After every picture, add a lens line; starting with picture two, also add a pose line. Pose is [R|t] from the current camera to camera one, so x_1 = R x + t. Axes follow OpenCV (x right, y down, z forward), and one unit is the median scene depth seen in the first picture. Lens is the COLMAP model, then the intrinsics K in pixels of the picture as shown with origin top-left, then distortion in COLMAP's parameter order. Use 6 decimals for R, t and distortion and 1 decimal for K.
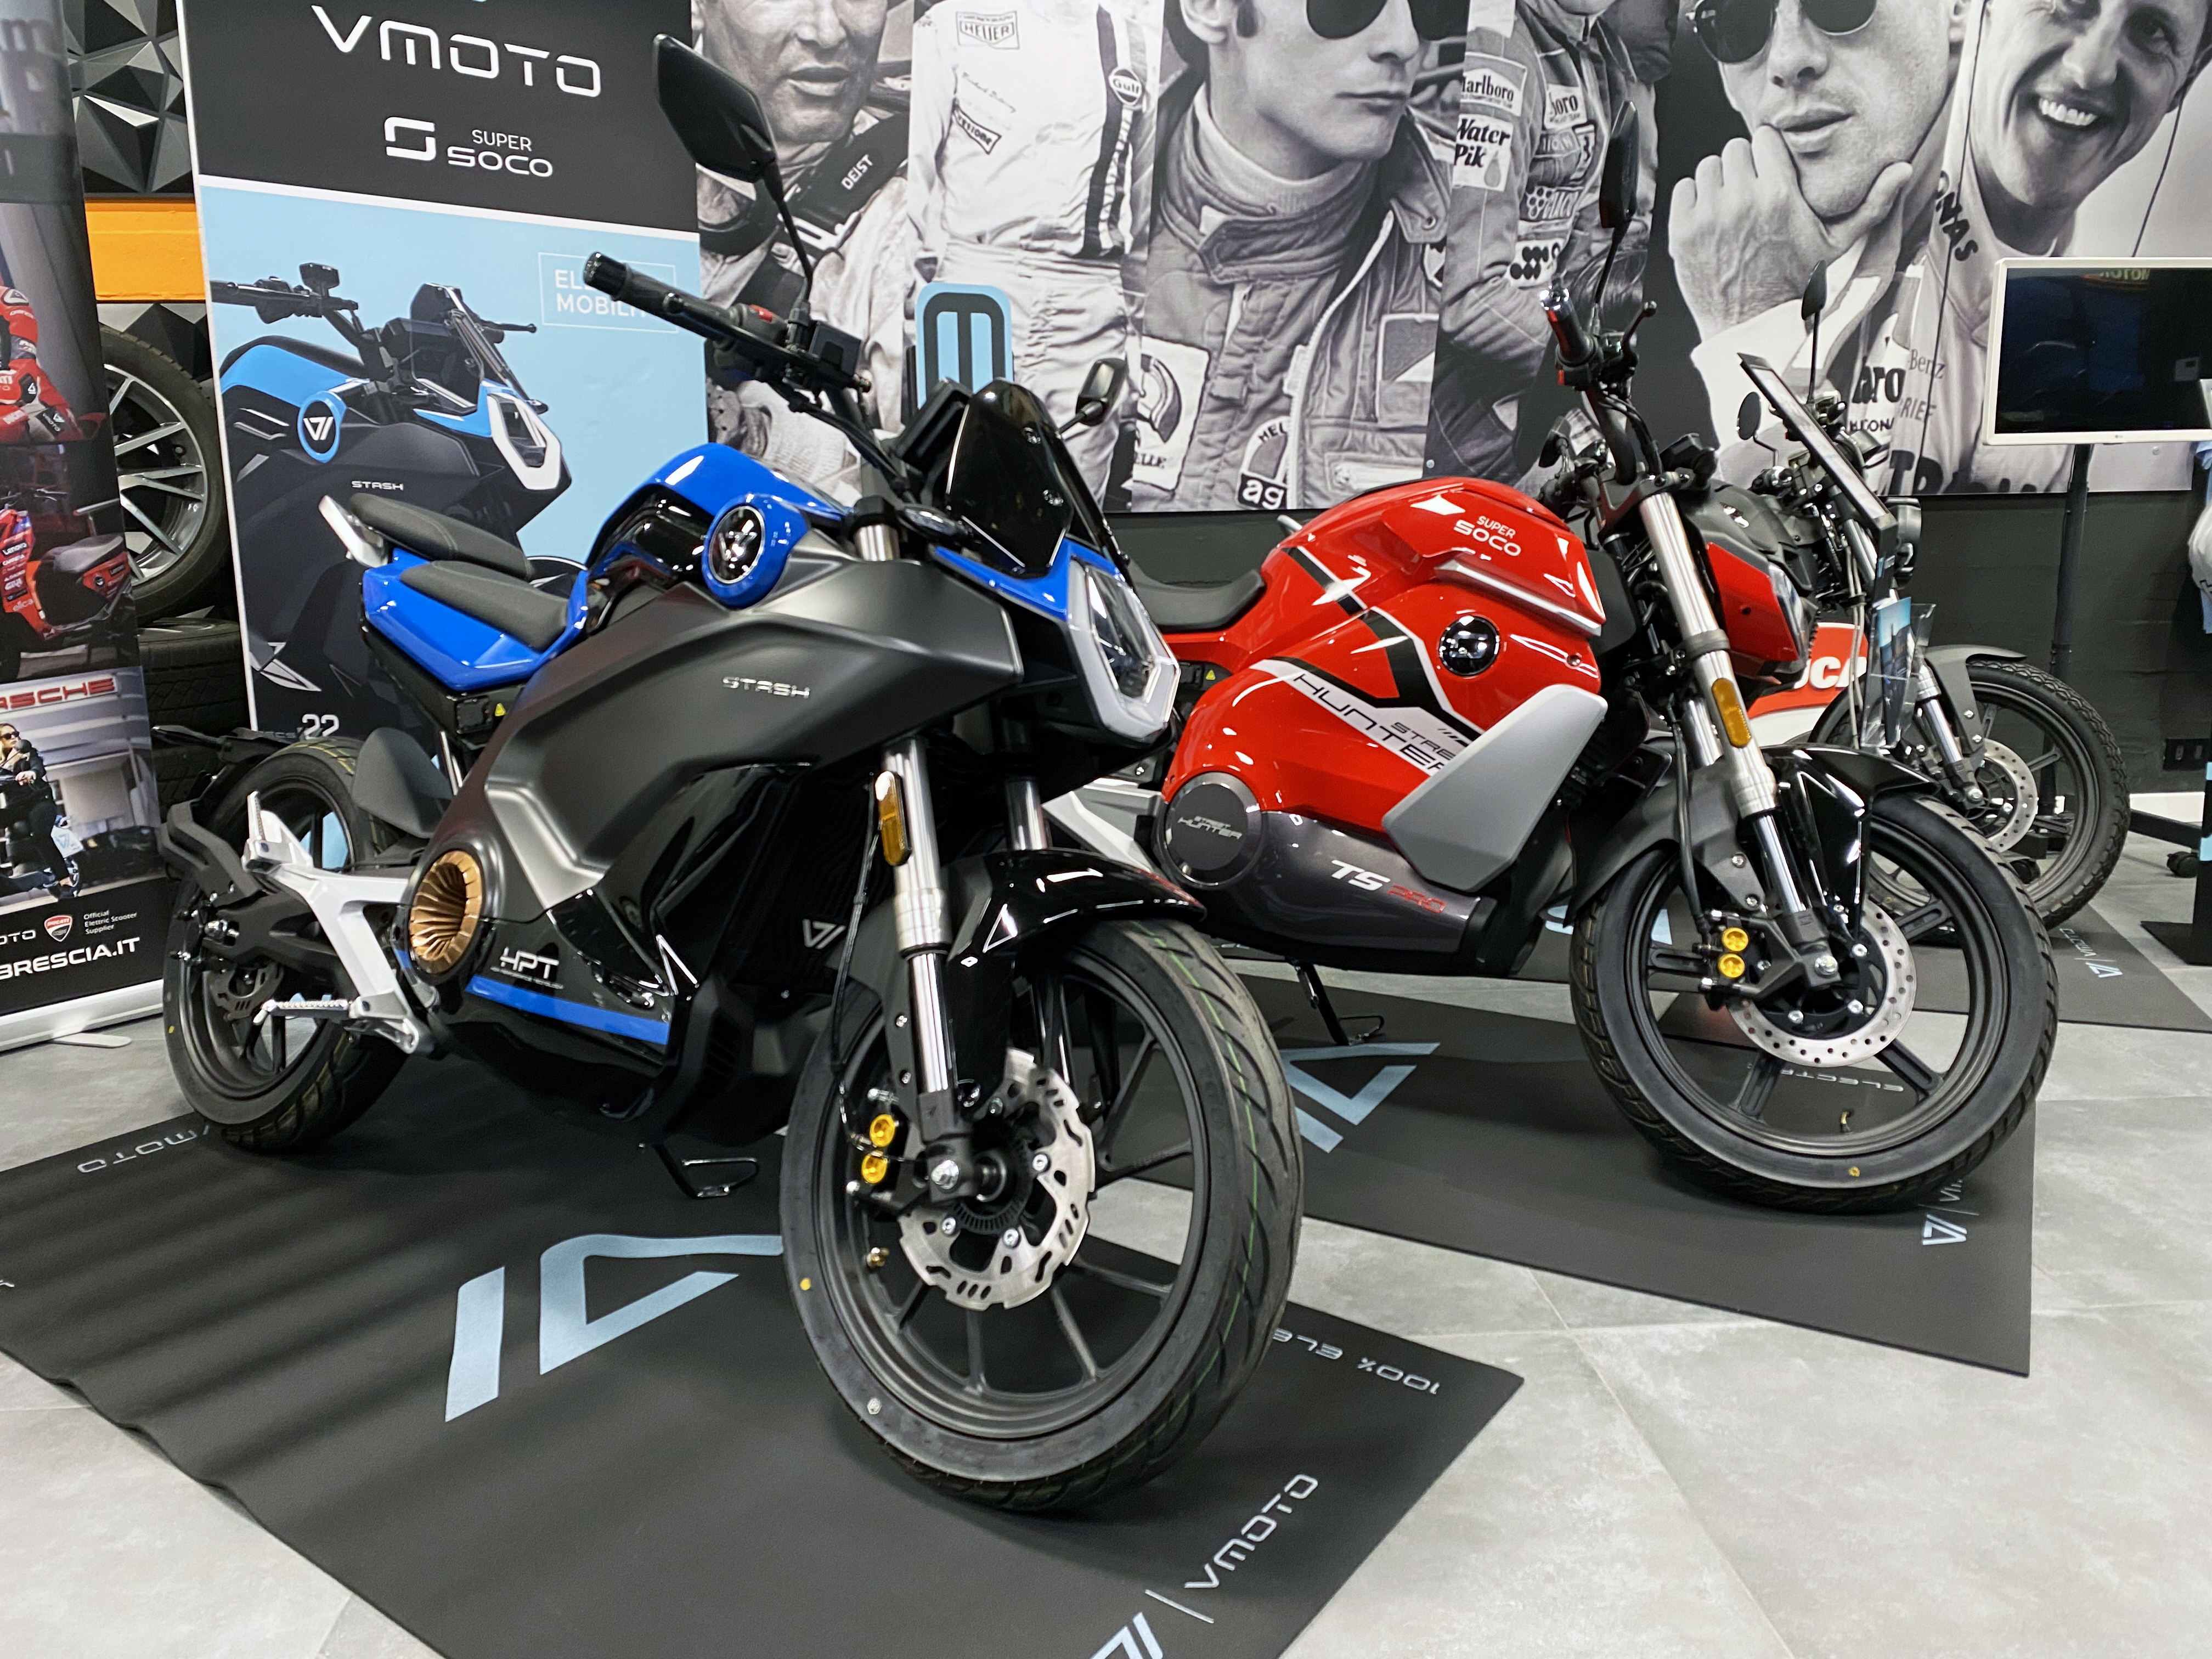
lens RADIAL K [[1681.2, 0, 1115.7], [0, 1681.2, 817.7], [0, 0, 1]] dist [0.029174, -0.022021]
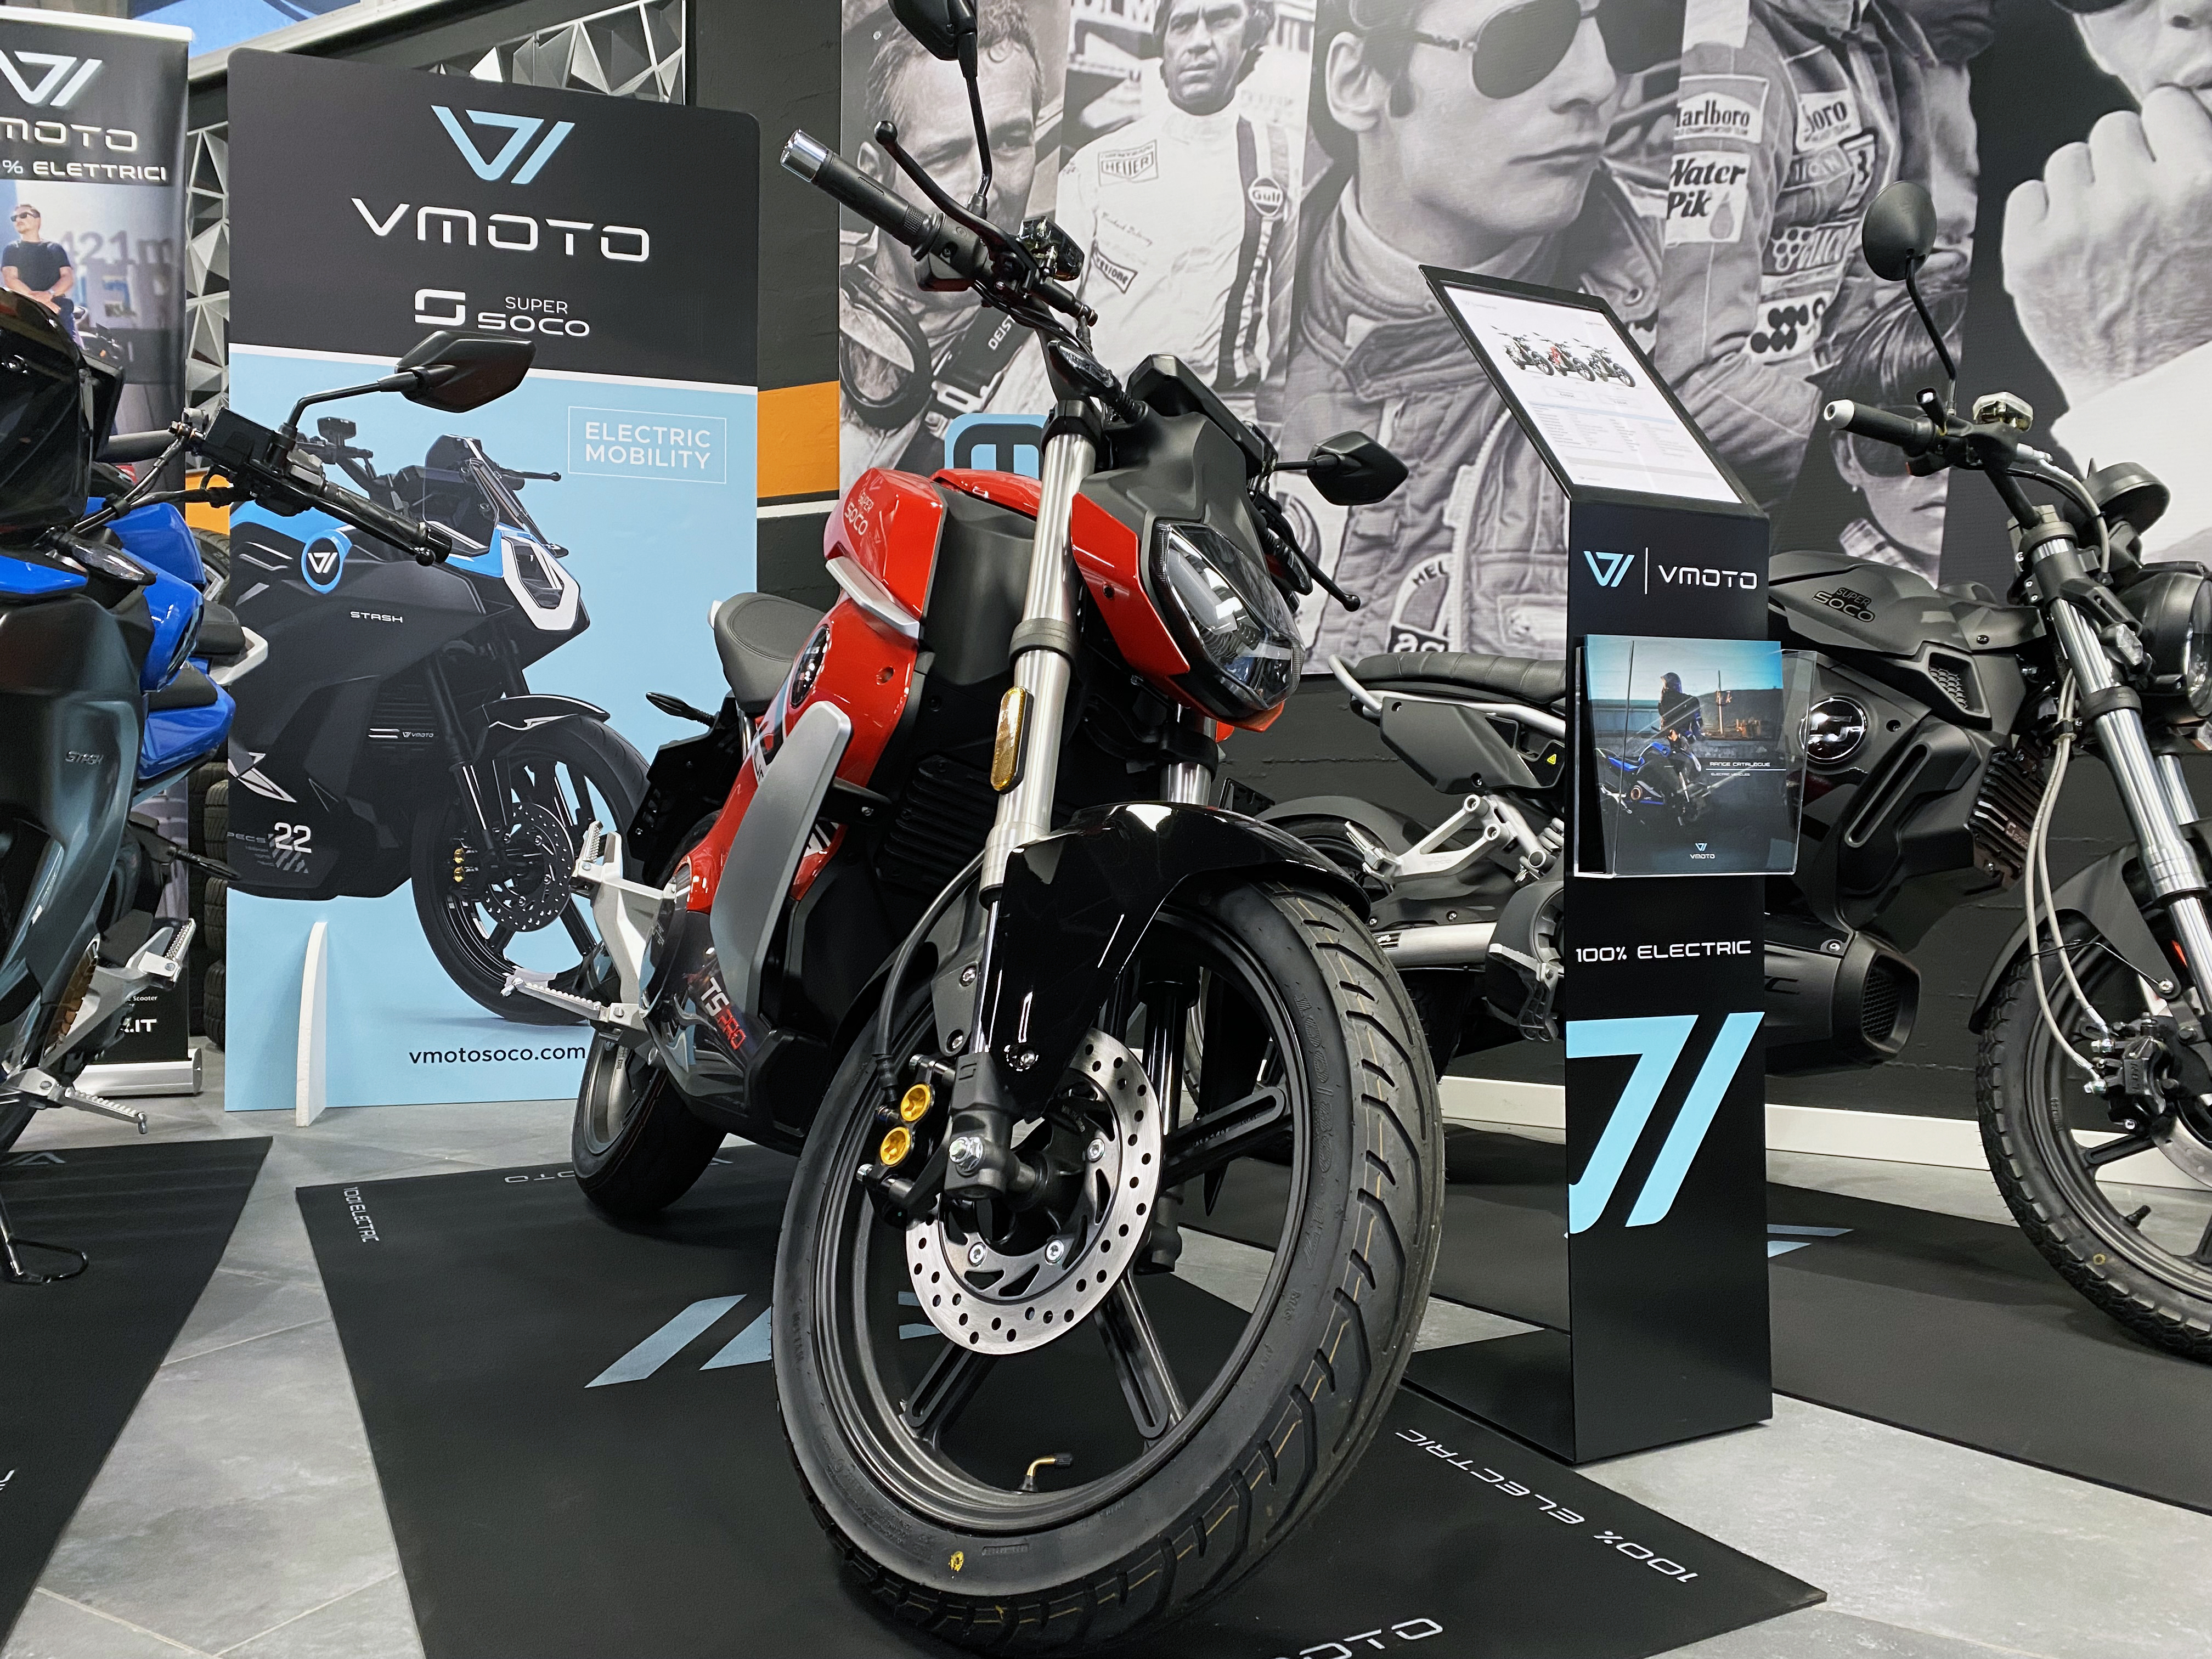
lens RADIAL K [[1681.2, 0, 1103.1], [0, 1681.2, 825.6], [0, 0, 1]] dist [0.029174, -0.022021]
pose [[0.842422, 0.021170, -0.538403, 0.401202], [-0.126463, 0.979085, -0.159373, 0.033914], [0.523768, 0.202347, 0.827480, 0.292295]]
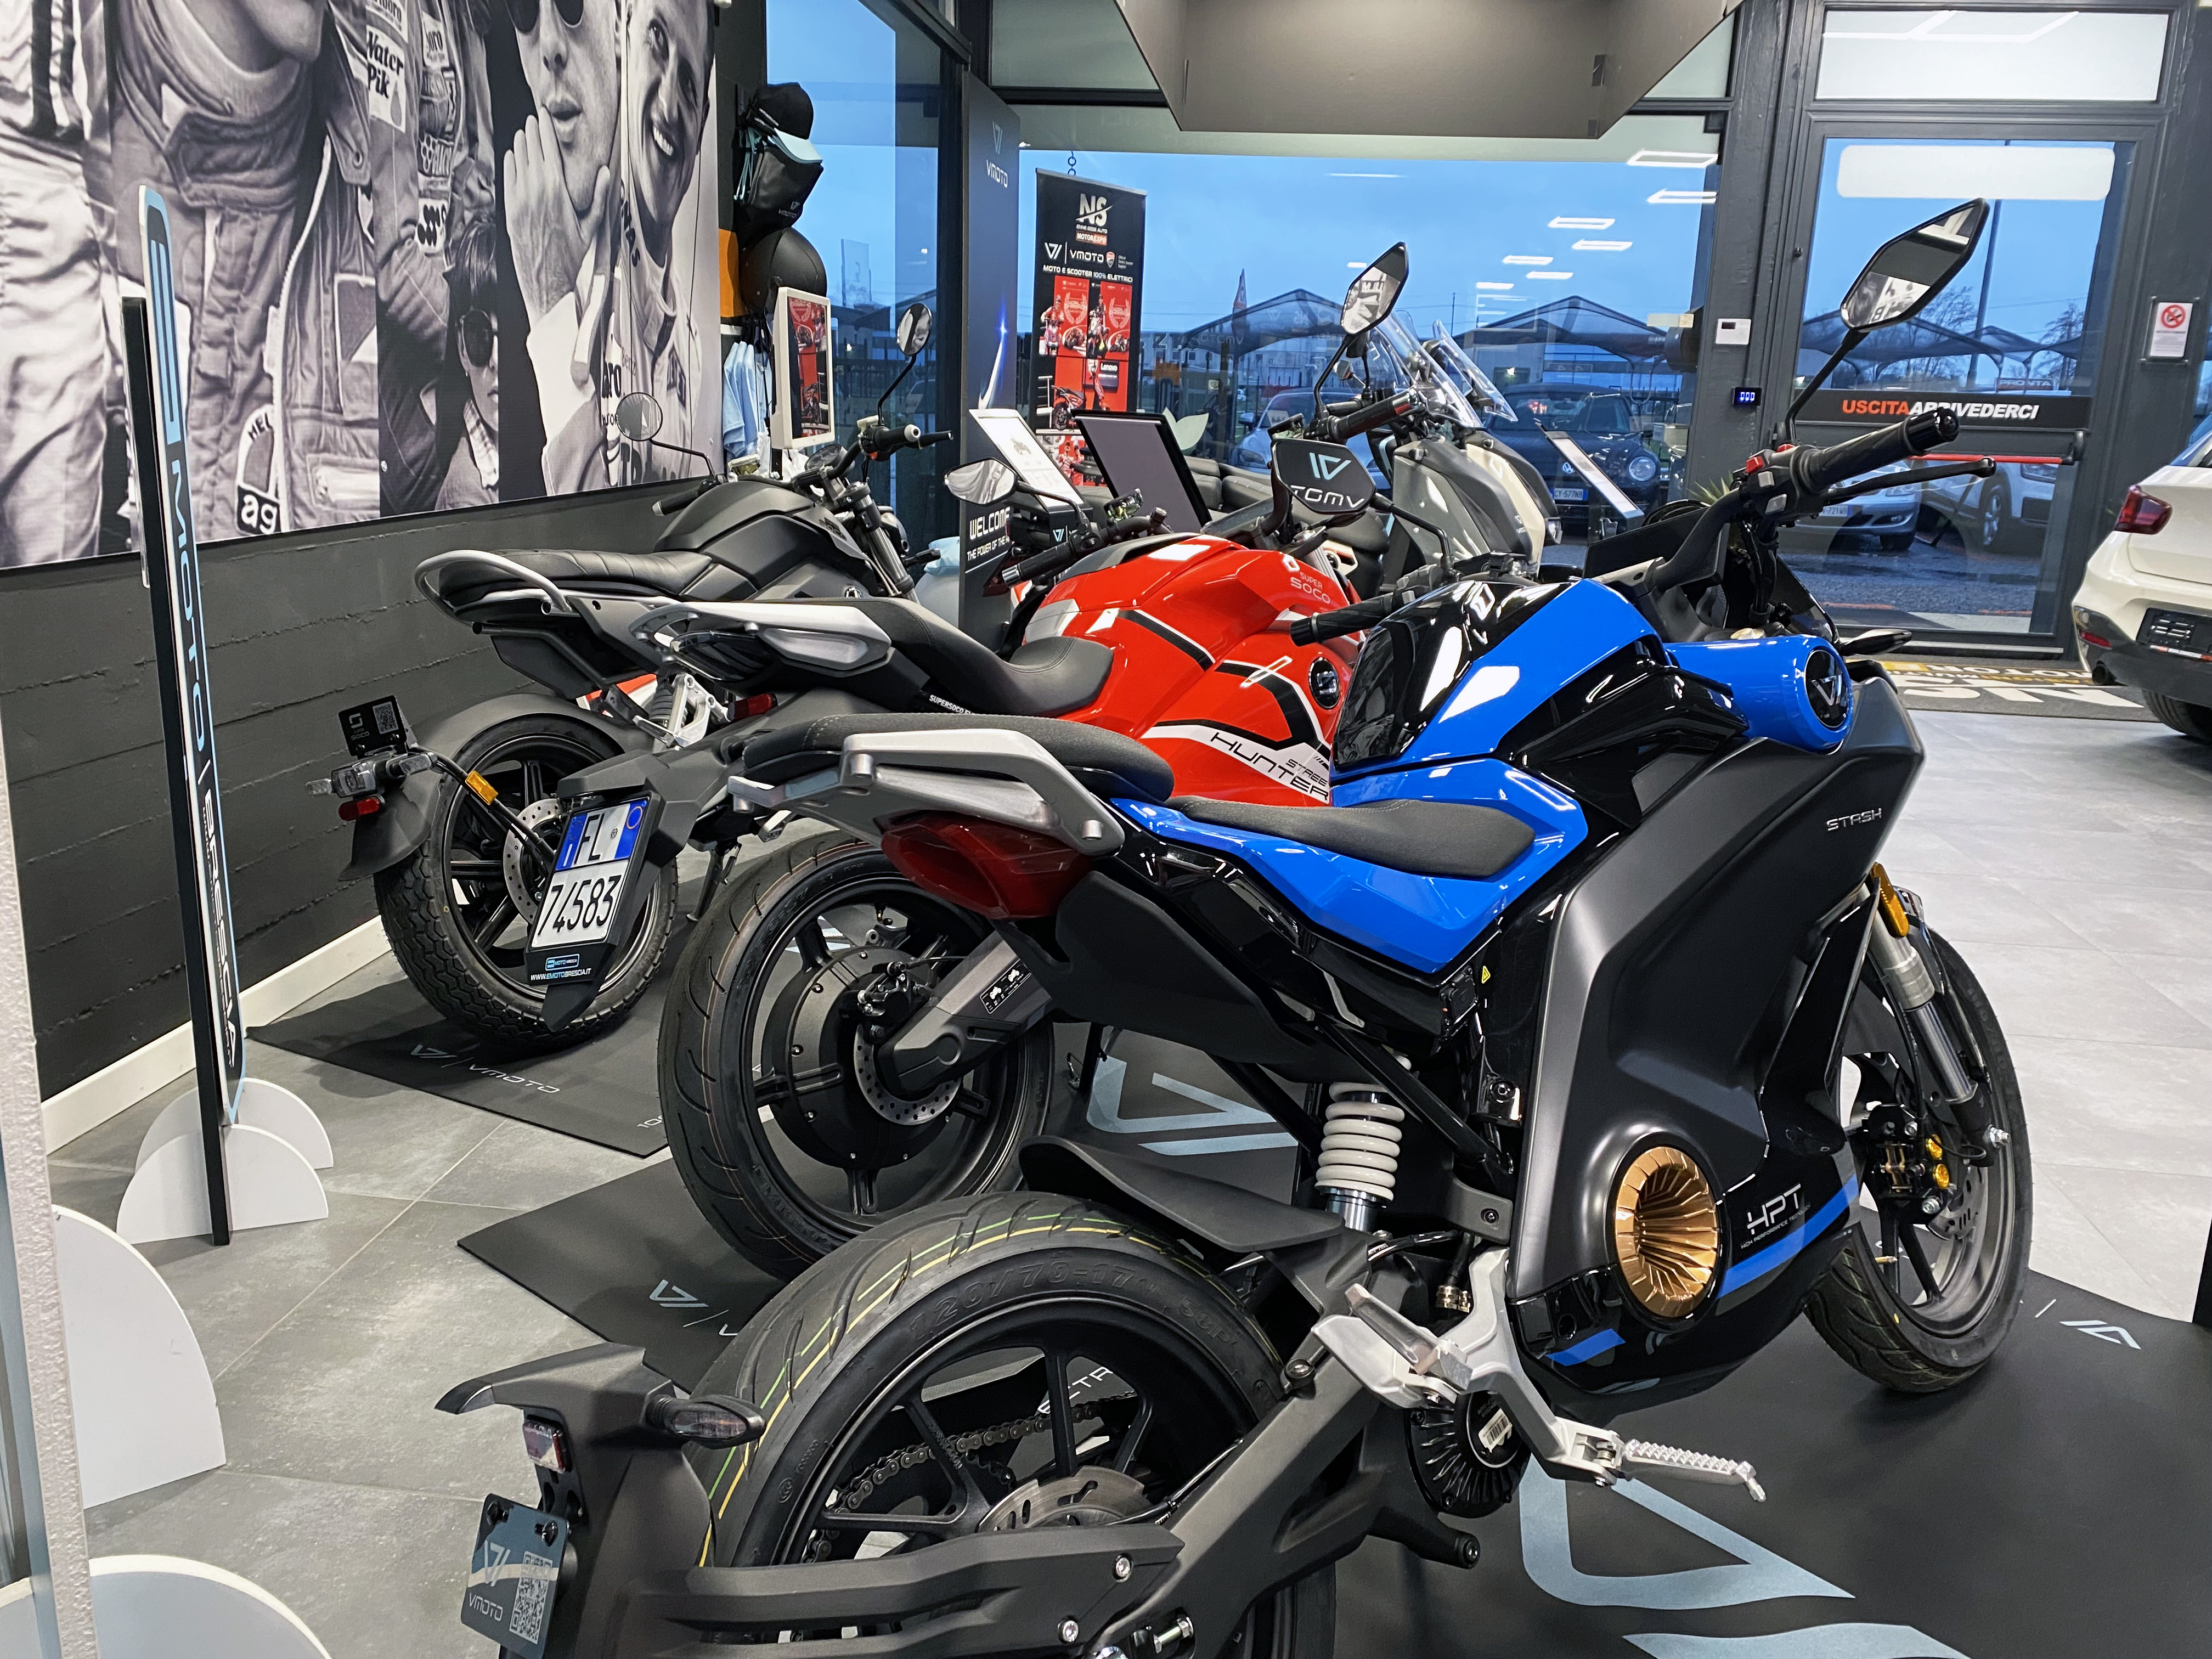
lens RADIAL K [[1681.2, 0, 1087.8], [0, 1681.2, 819.9], [0, 0, 1]] dist [0.029174, -0.022021]
pose [[0.213035, -0.221930, 0.951506, -0.558997], [0.160717, 0.968555, 0.189923, -0.150938], [-0.963736, 0.112463, 0.242004, 0.520039]]
